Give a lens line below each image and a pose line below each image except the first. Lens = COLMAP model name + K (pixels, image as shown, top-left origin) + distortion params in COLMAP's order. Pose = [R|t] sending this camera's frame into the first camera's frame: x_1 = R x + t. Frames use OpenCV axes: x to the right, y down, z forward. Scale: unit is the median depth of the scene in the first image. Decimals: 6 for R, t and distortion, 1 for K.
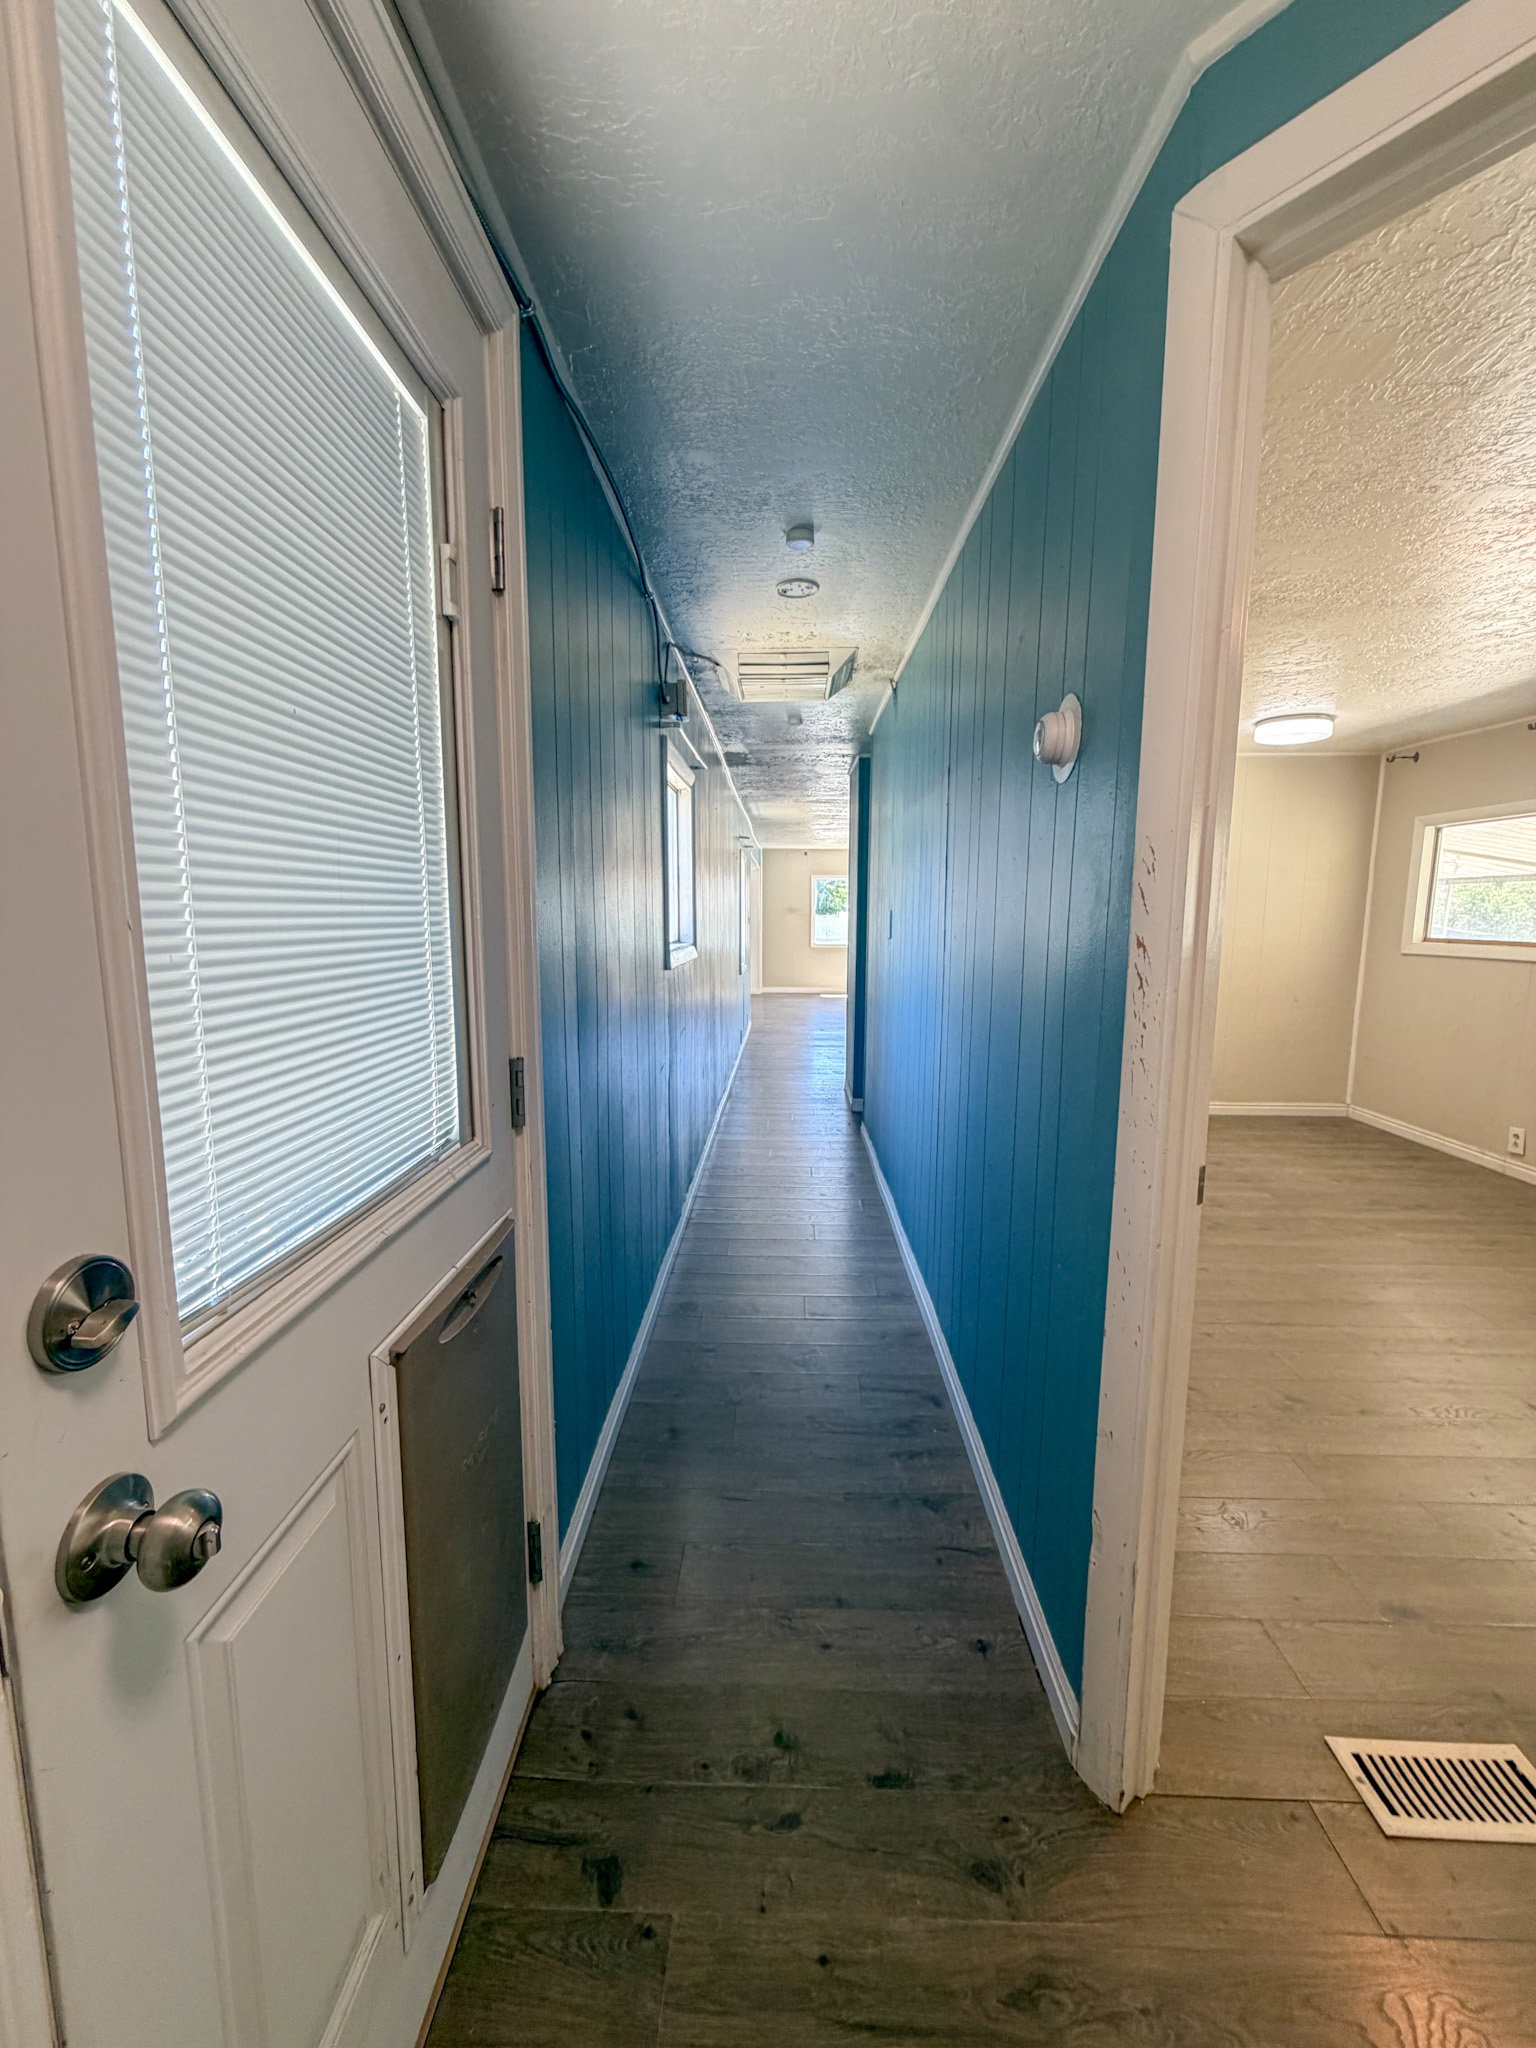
lens RADIAL K [[815.2, 0, 763.6], [0, 815.2, 1015.7], [0, 0, 1]] dist [0.000055, -0.000364]
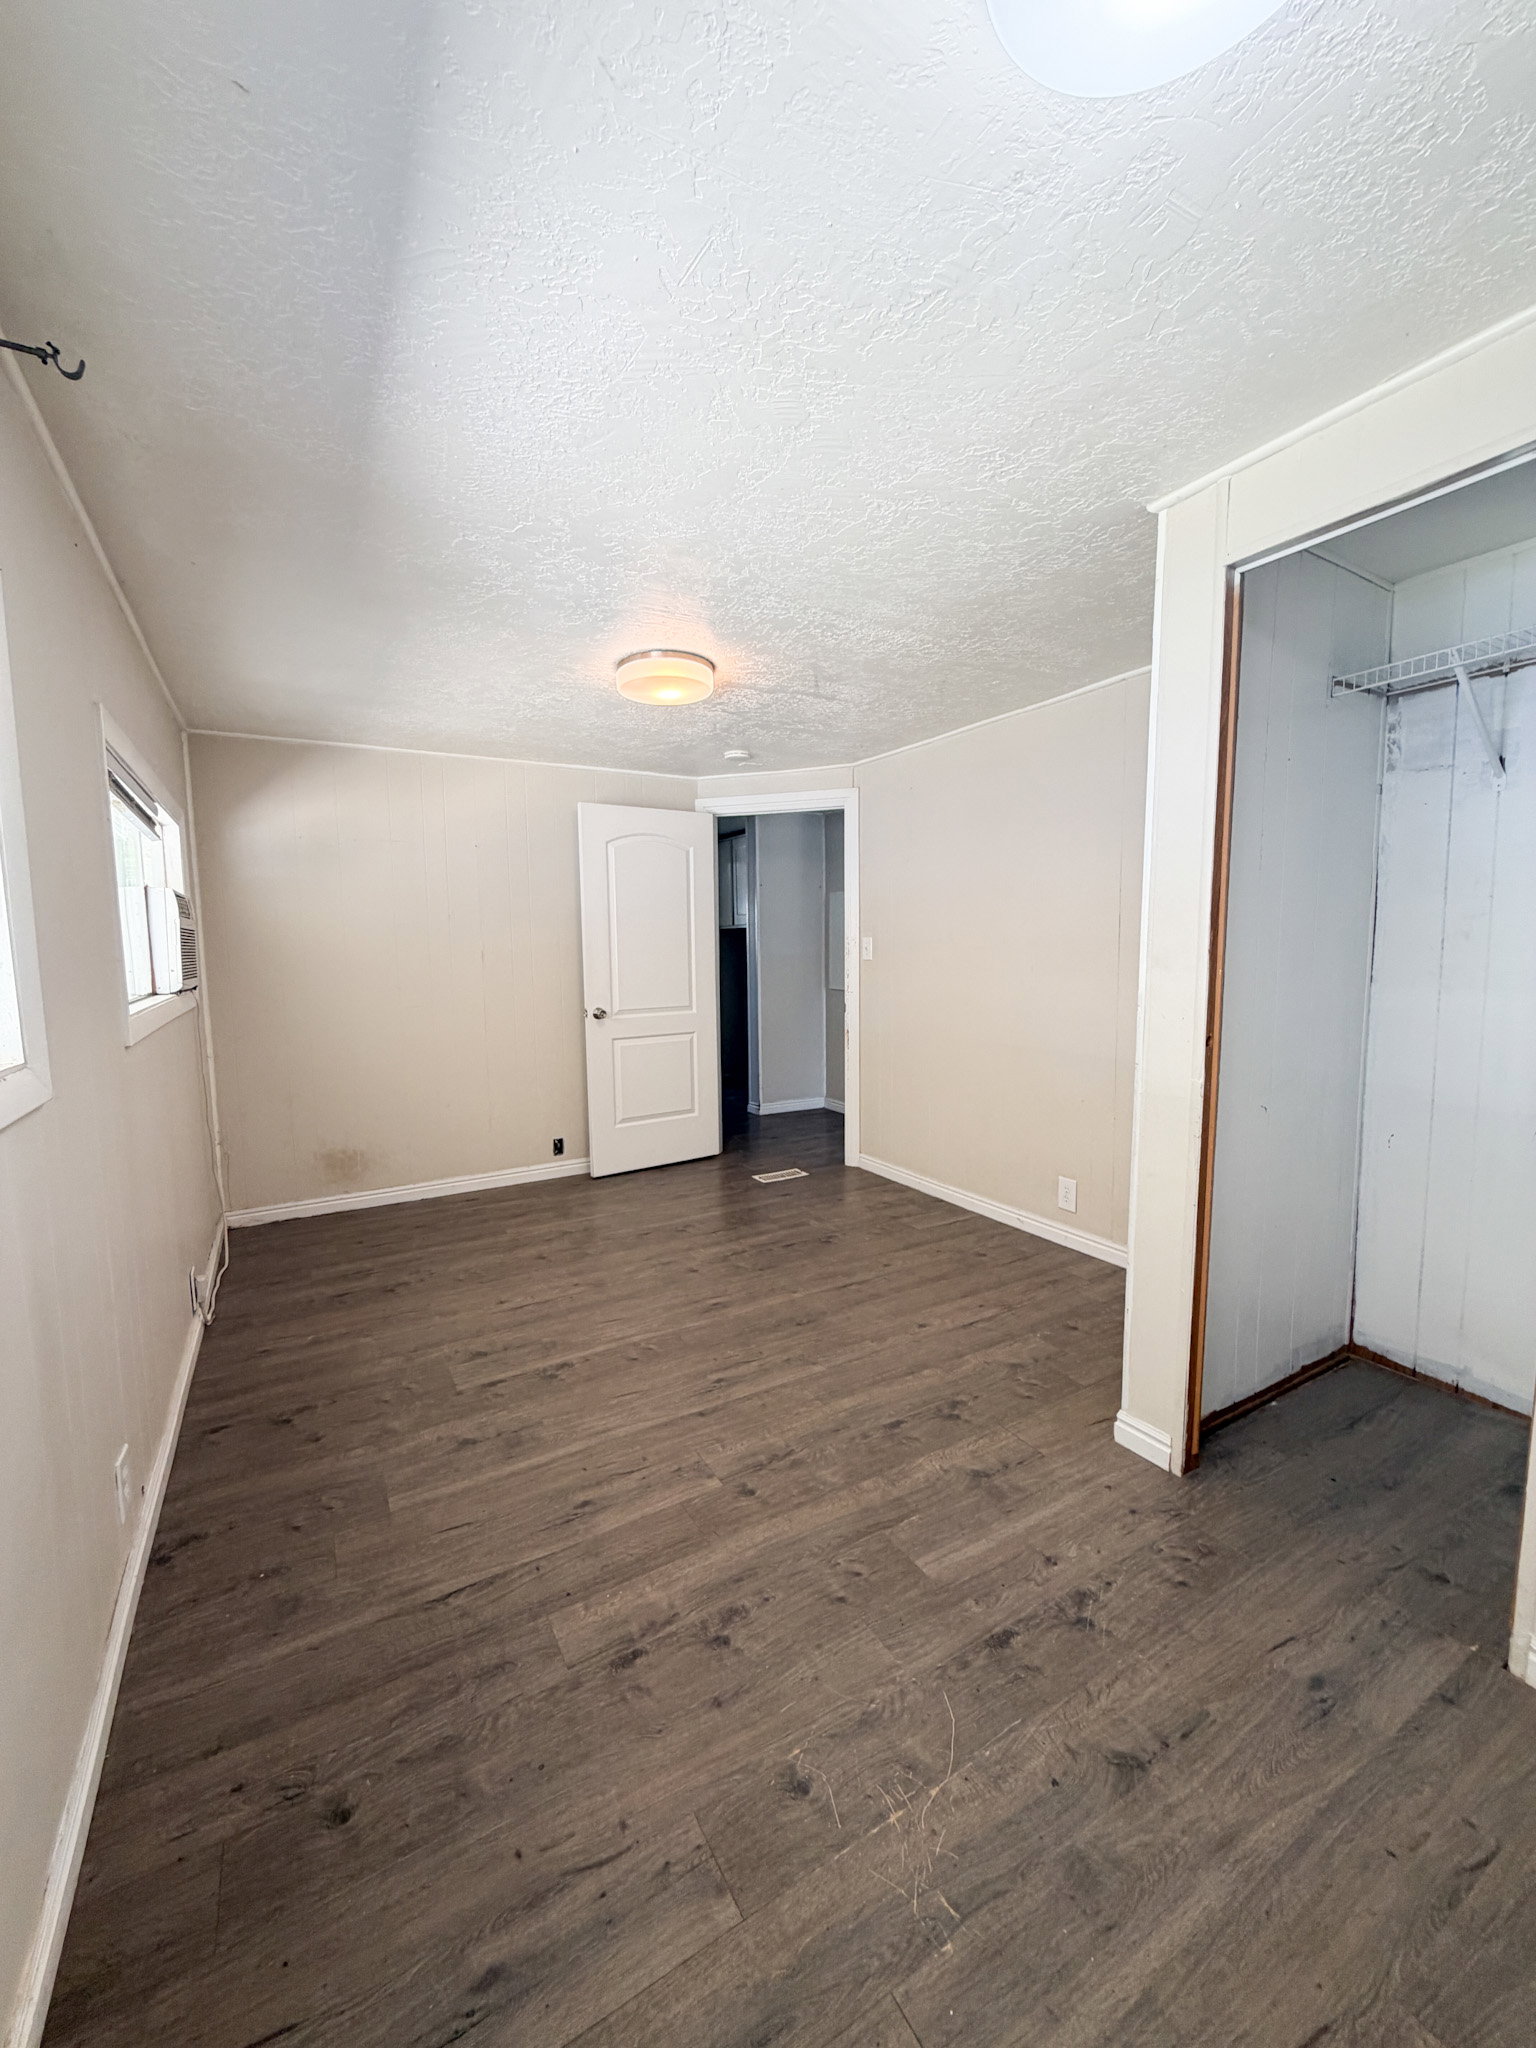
lens RADIAL K [[815.2, 0, 769.6], [0, 815.2, 1024.6], [0, 0, 1]] dist [0.000055, -0.000364]
pose [[-0.848111, 0.057363, -0.526705, 0.850992], [-0.058436, 0.977929, 0.200600, -0.145685], [0.526587, 0.200909, -0.826040, 1.183563]]
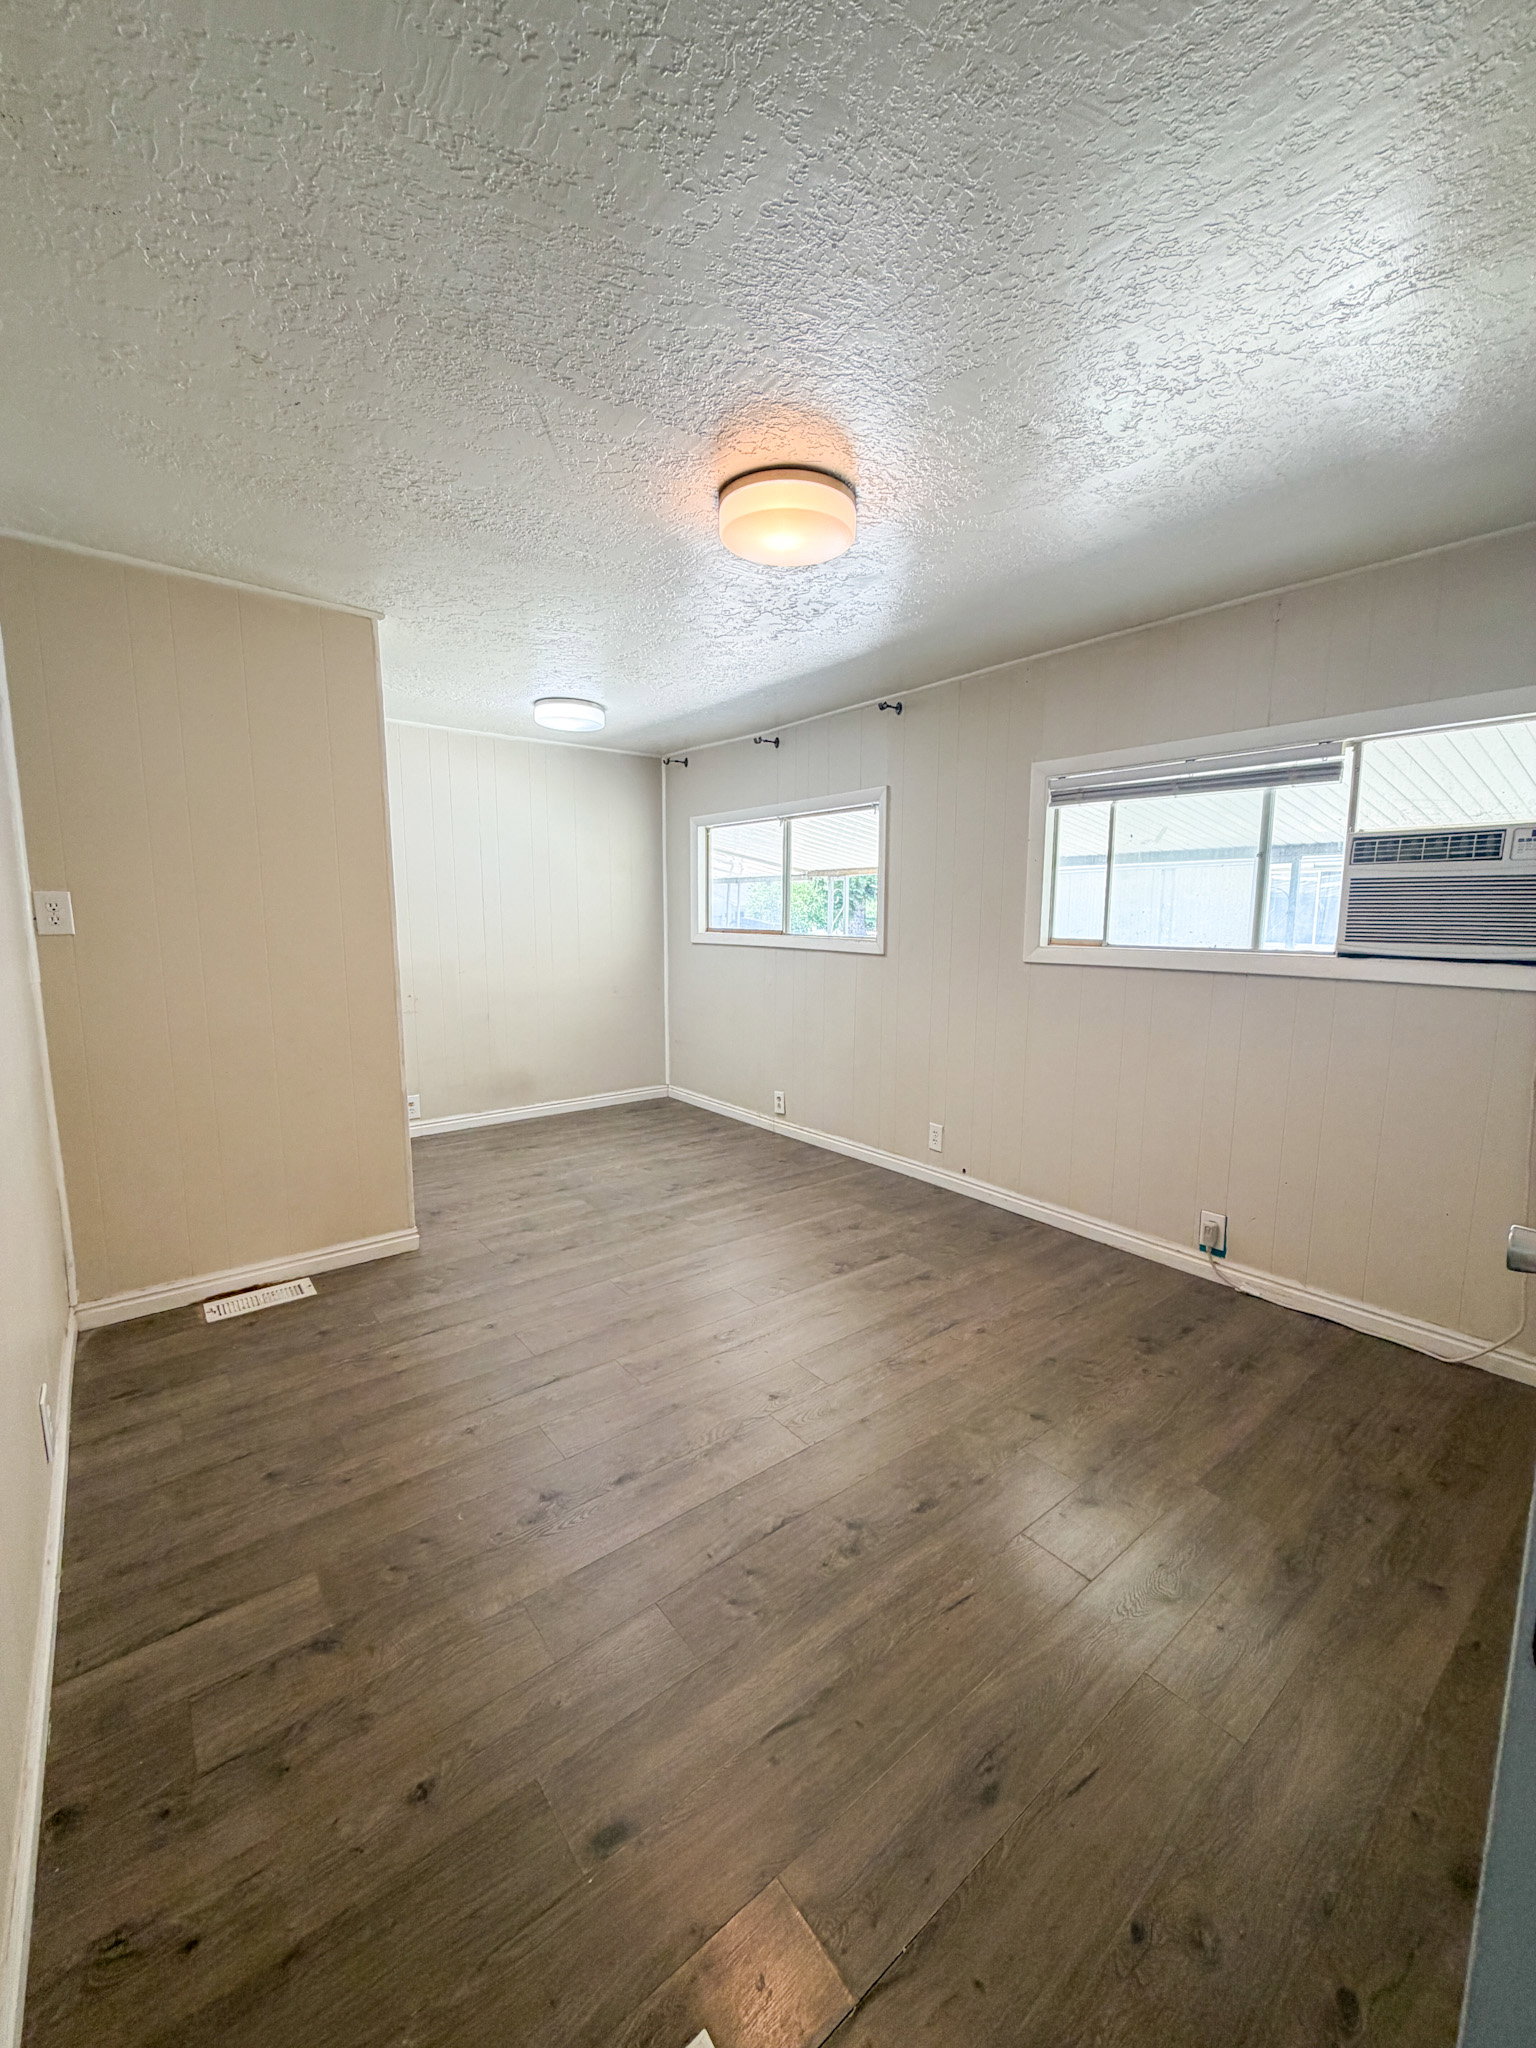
lens RADIAL K [[815.2, 0, 763.1], [0, 815.2, 1010.5], [0, 0, 1]] dist [0.000055, -0.000364]
pose [[0.767371, -0.080142, 0.636175, 0.181731], [0.080826, 0.996334, 0.028018, -0.010771], [-0.636089, 0.029919, 0.771036, 0.119774]]
